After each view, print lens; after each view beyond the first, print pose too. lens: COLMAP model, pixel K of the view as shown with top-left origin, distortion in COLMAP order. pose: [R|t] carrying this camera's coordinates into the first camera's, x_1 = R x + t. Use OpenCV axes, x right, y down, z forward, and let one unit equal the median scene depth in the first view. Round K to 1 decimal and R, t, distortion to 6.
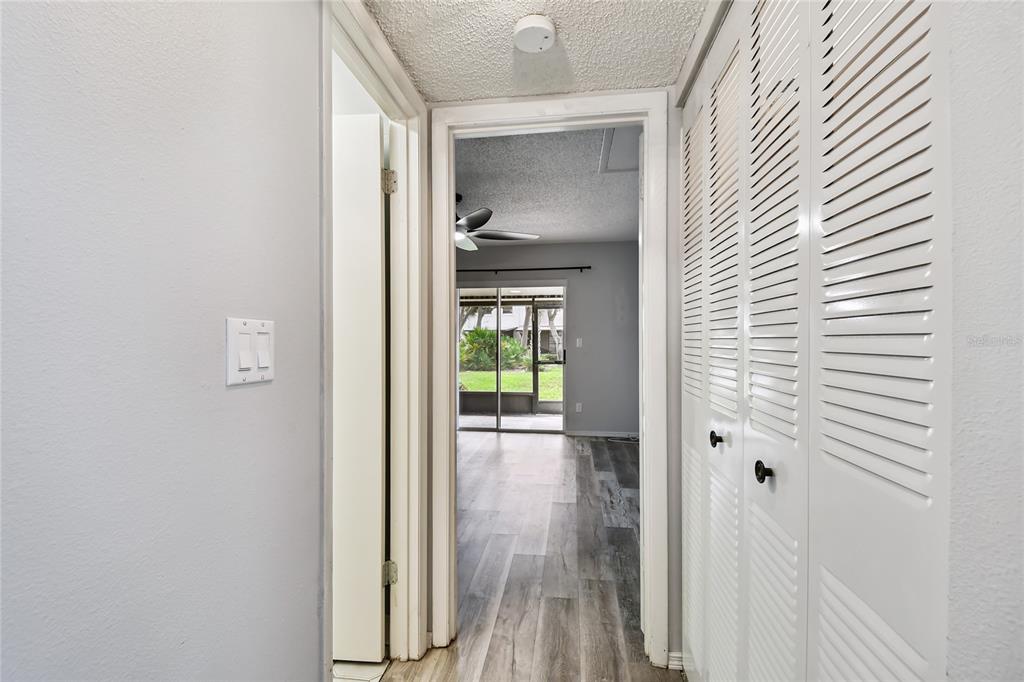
lens RADIAL K [[447.1, 0, 511.6], [0, 447.1, 335.3], [0, 0, 1]] dist [0.027259, -0.025691]
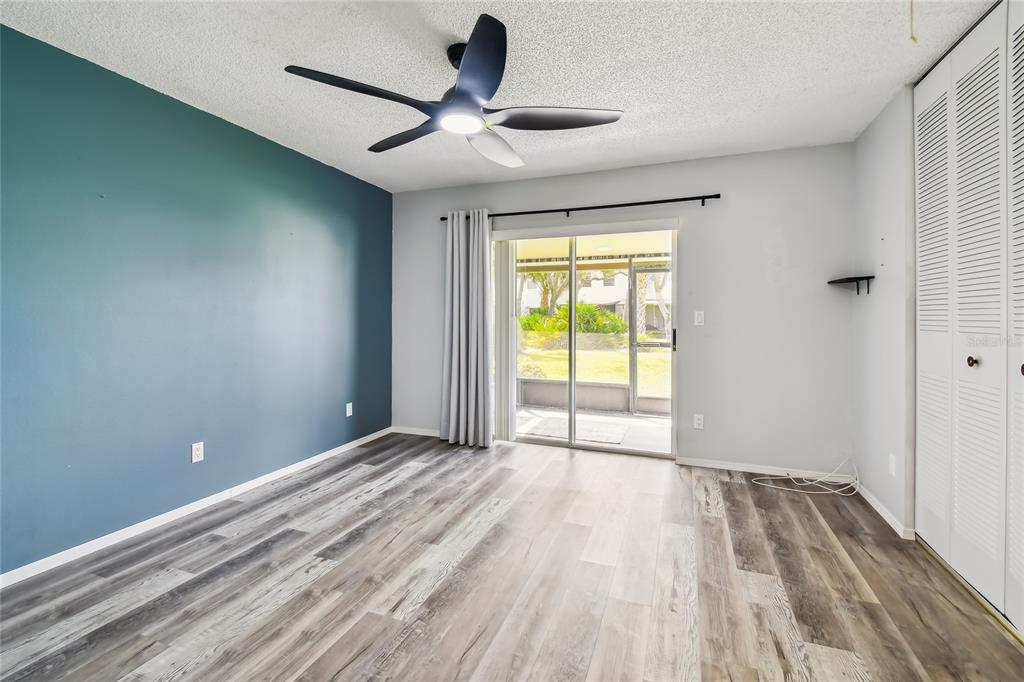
lens RADIAL K [[452.5, 0, 508.3], [0, 452.5, 311.8], [0, 0, 1]] dist [-0.000697, -0.000477]
pose [[0.972597, 0.000147, -0.232496, 0.026153], [0.000611, 0.999995, 0.003187, 0.003891], [0.232495, -0.003242, 0.972592, 0.218360]]
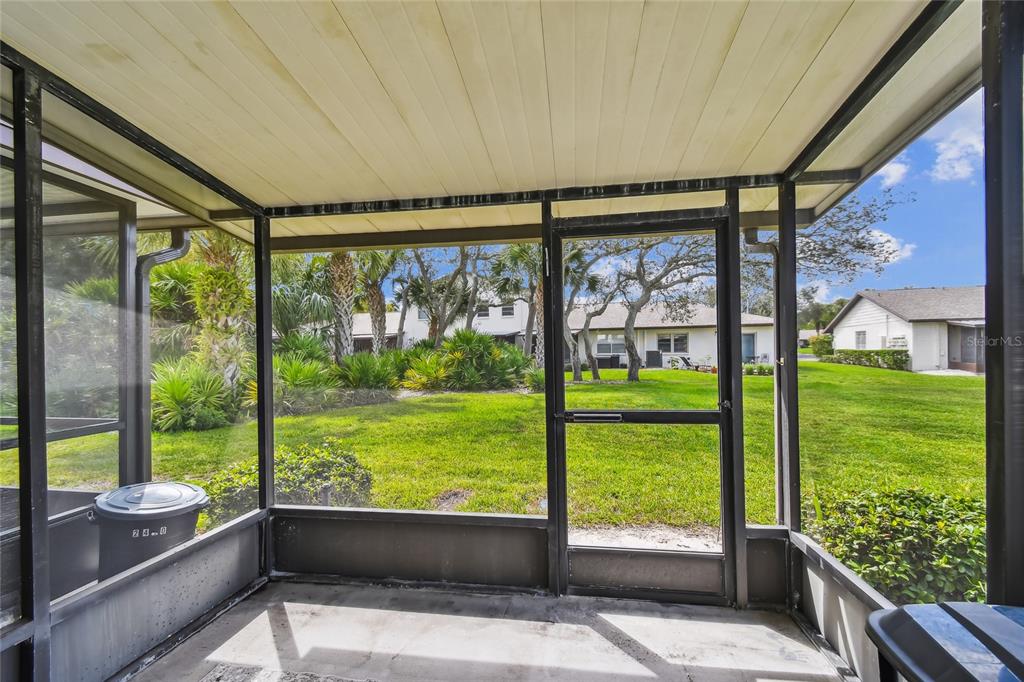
lens RADIAL K [[452.5, 0, 512.0], [0, 452.5, 341.0], [0, 0, 1]] dist [0.000763, -0.000421]
pose [[0.999852, -0.014151, -0.009769, 0.028242], [0.014111, 0.999892, -0.004155, 0.011846], [0.009826, 0.004017, 0.999944, 0.701484]]
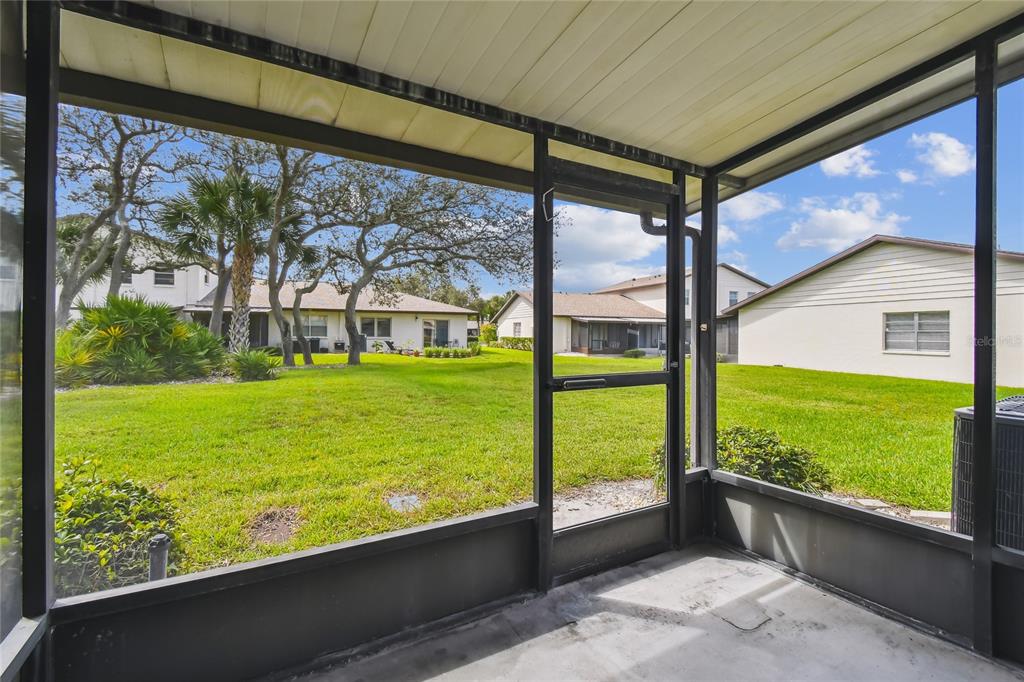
lens RADIAL K [[457.7, 0, 508.0], [0, 457.7, 326.4], [0, 0, 1]] dist [0.012207, -0.000805]
pose [[0.787626, 0.017461, 0.615906, -0.126883], [-0.017227, 0.999832, -0.006316, 0.029466], [-0.615913, -0.005636, 0.787794, 0.808584]]
